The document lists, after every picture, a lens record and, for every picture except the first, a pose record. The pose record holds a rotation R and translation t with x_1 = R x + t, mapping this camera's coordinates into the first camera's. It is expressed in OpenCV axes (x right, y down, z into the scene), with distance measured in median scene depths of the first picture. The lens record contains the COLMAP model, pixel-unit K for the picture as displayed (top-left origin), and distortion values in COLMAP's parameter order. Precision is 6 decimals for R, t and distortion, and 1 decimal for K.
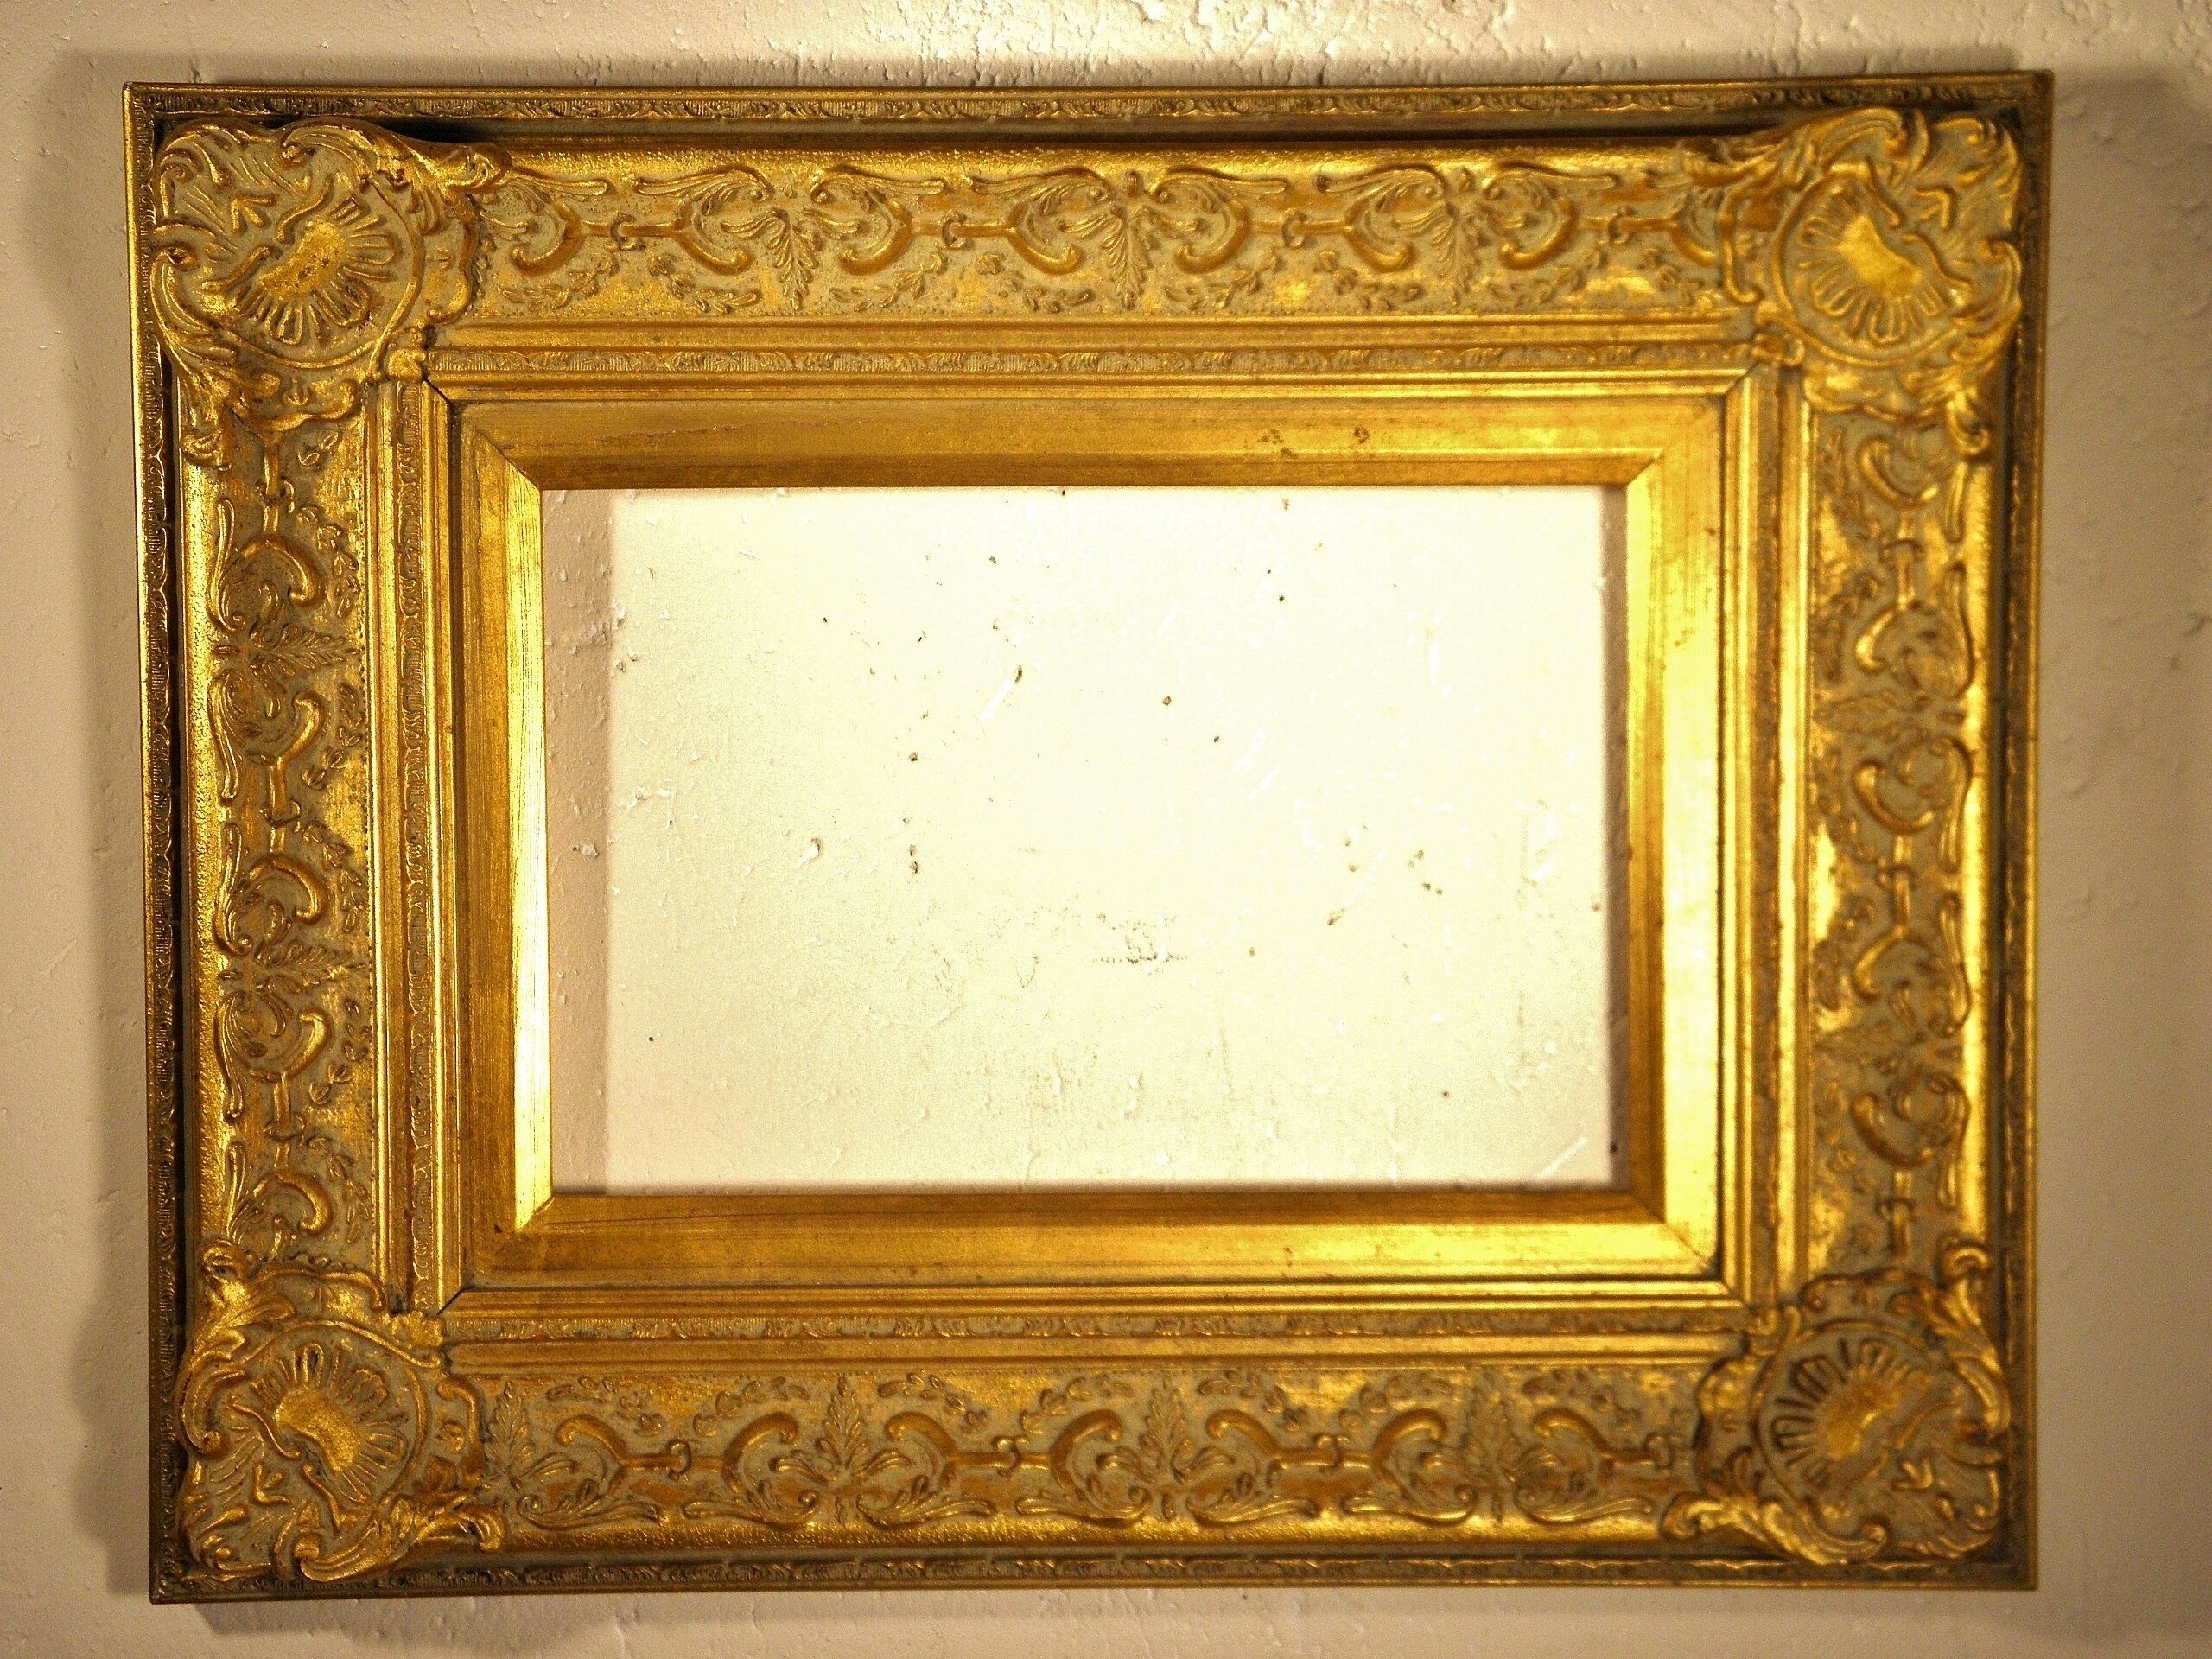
lens RADIAL K [[3299.2, 0, 1108.8], [0, 3299.2, 843.7], [0, 0, 1]] dist [0.122390, 0.000000]
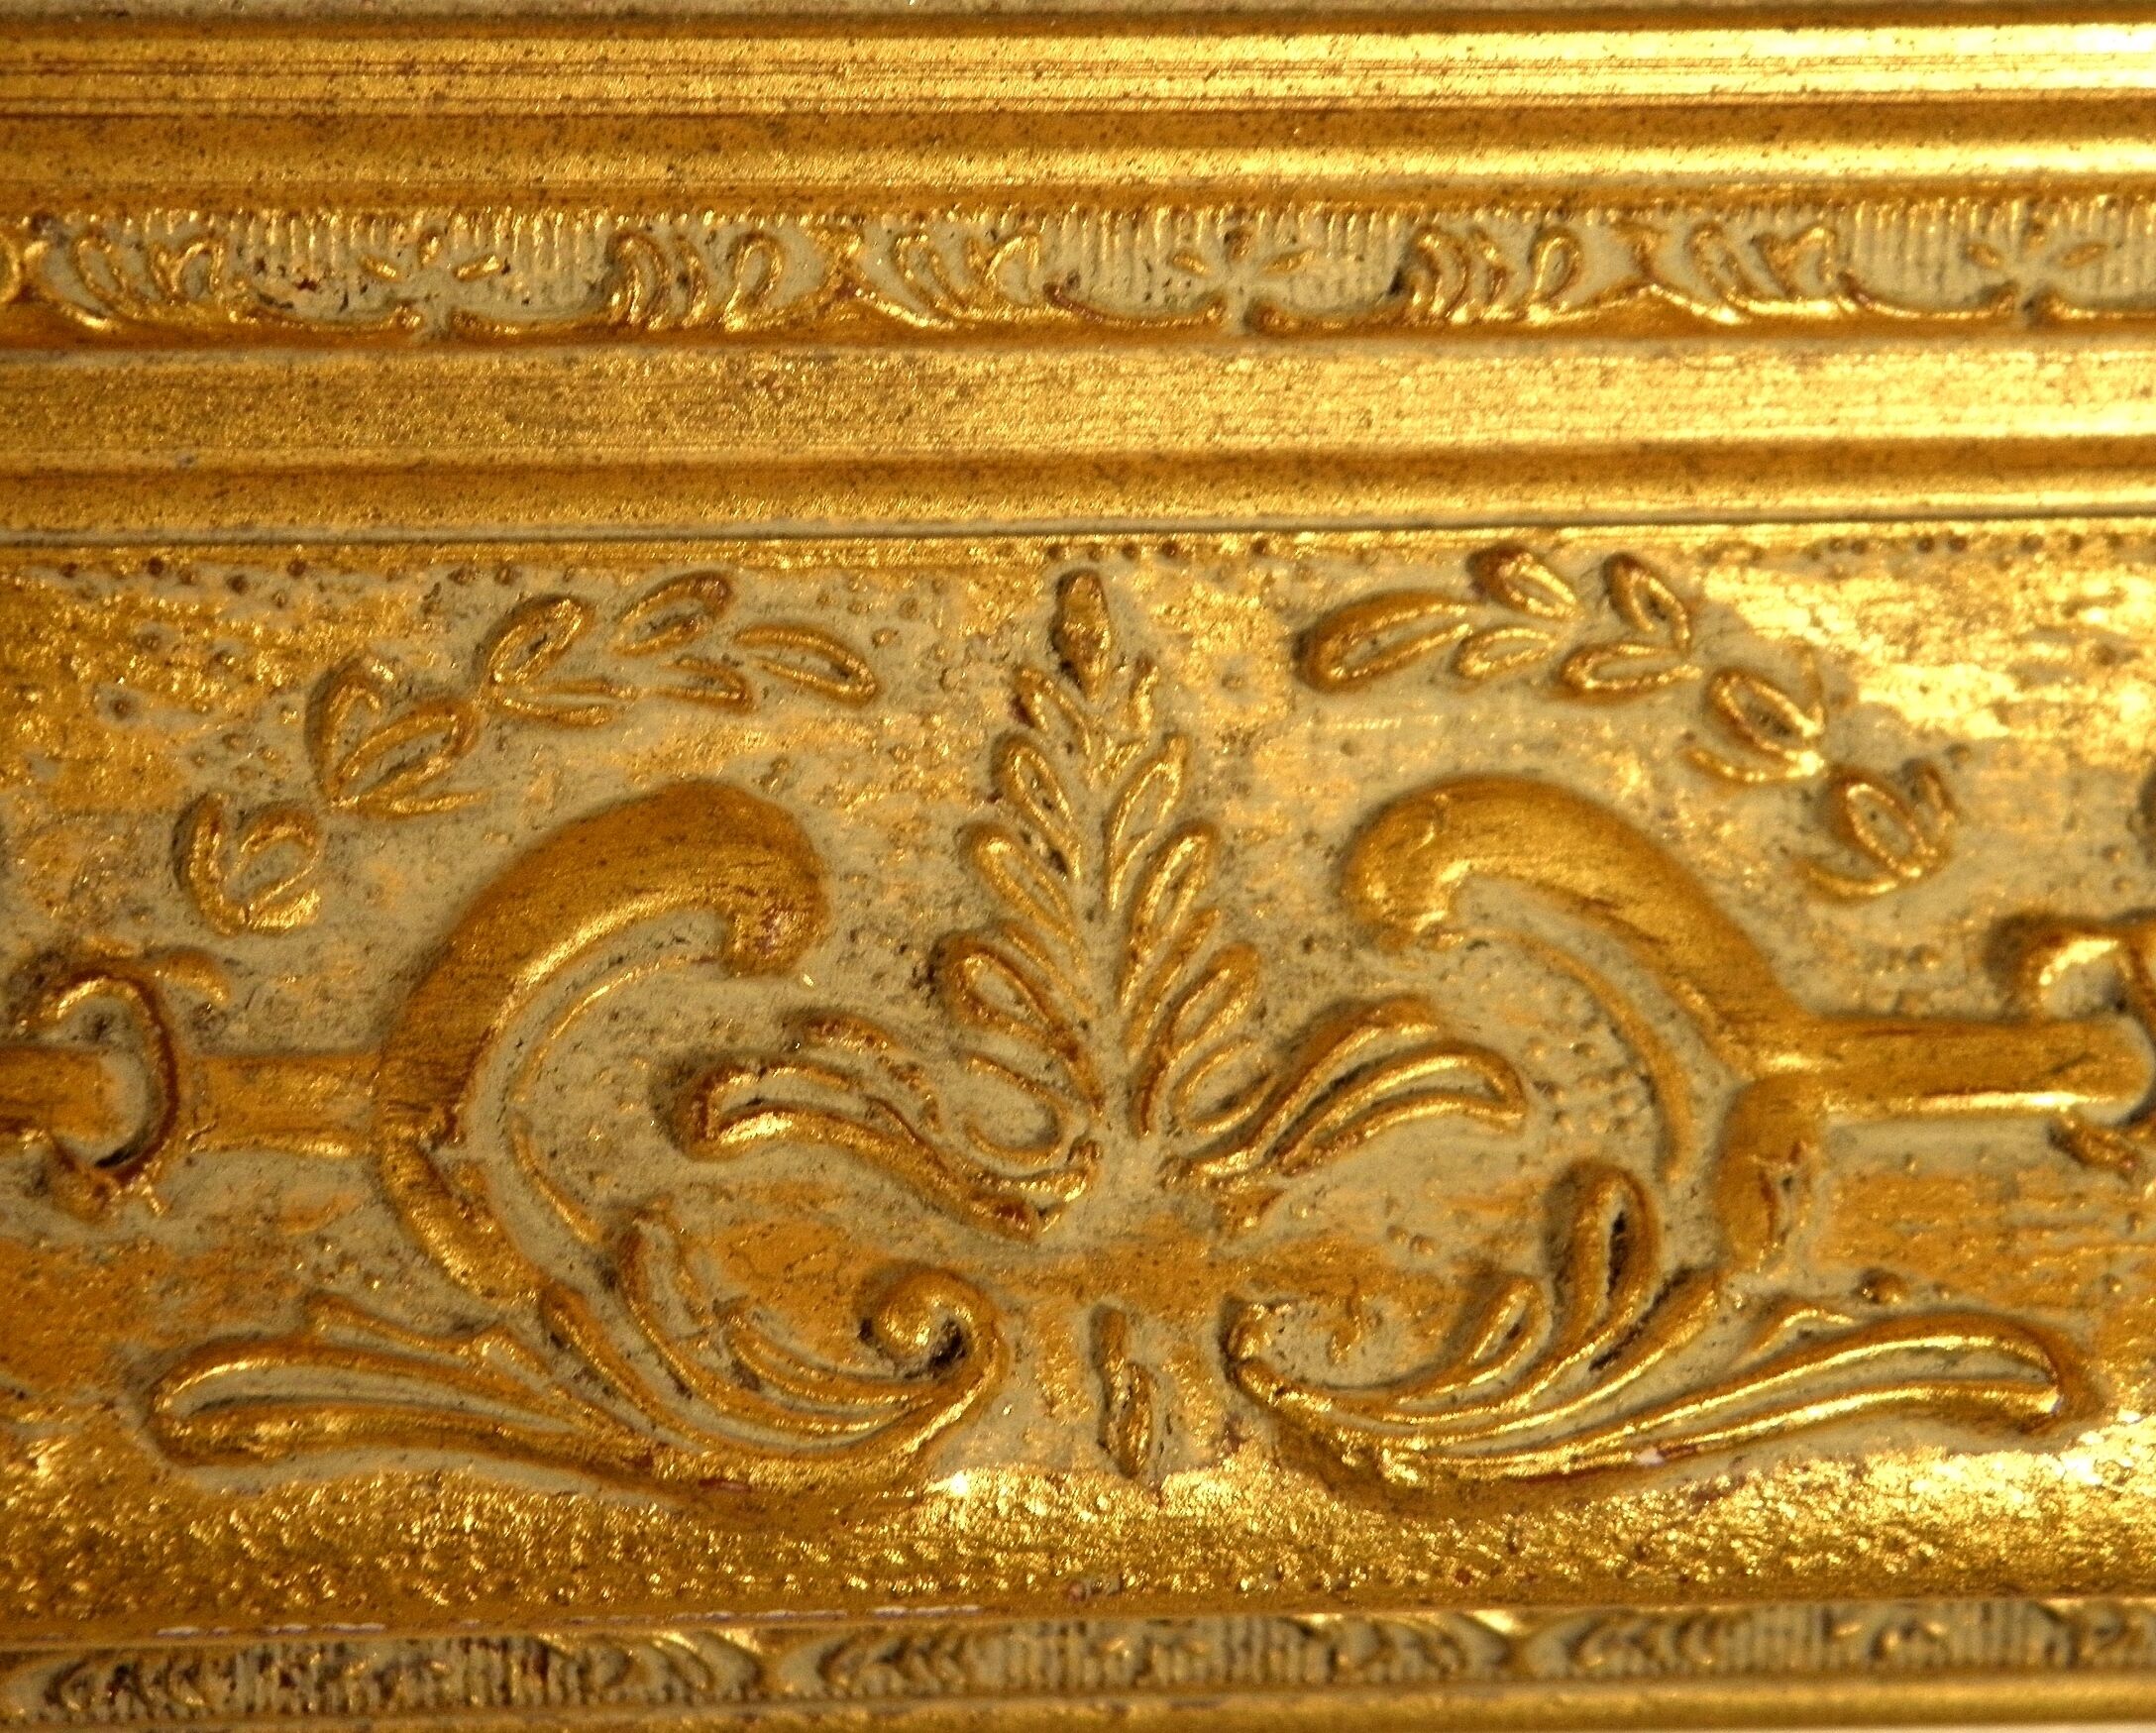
lens RADIAL K [[5862.3, 0, 1068.2], [0, 5862.3, 864.6], [0, 0, 1]] dist [0.271404, 0.000000]
pose [[0.997794, -0.009387, 0.065722, -0.101572], [-0.008467, 0.963876, 0.266218, 0.098878], [-0.065847, -0.266187, 0.961670, 0.726102]]
